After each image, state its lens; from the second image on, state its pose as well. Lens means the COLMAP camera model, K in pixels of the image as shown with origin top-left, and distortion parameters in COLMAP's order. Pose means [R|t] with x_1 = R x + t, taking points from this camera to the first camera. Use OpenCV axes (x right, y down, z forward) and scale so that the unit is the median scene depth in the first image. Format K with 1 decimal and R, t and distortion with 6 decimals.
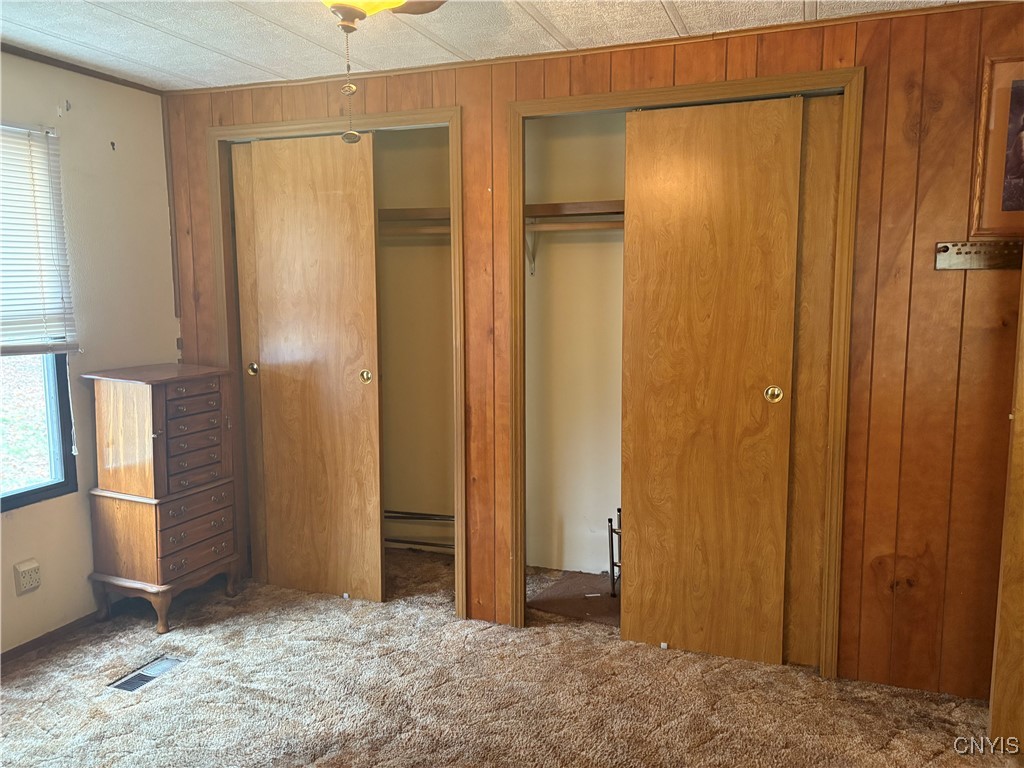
lens RADIAL K [[771.4, 0, 513.7], [0, 771.4, 376.1], [0, 0, 1]] dist [0.004039, -0.014438]
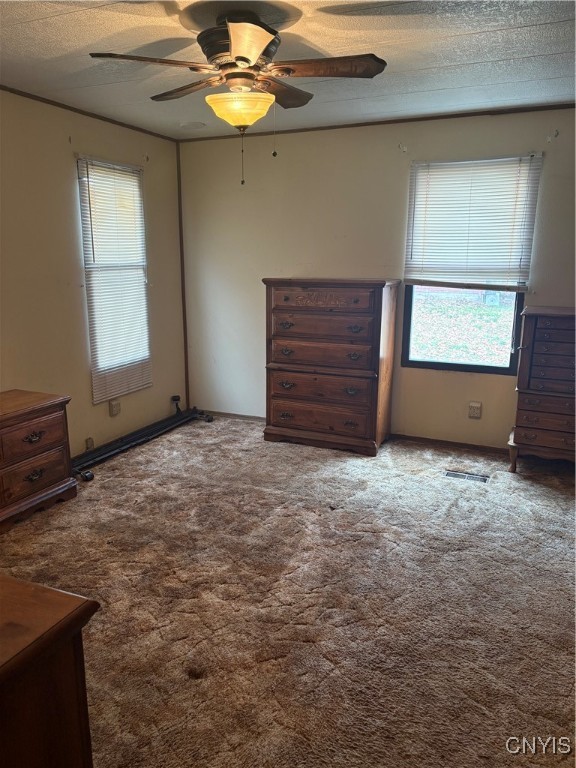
lens RADIAL K [[578.5, 0, 284.3], [0, 578.5, 396.3], [0, 0, 1]] dist [0.004039, -0.014438]
pose [[-0.063301, 0.244040, -0.967697, 0.753785], [-0.120937, 0.960620, 0.250166, -0.068106], [0.990640, 0.132866, -0.031295, 0.585420]]
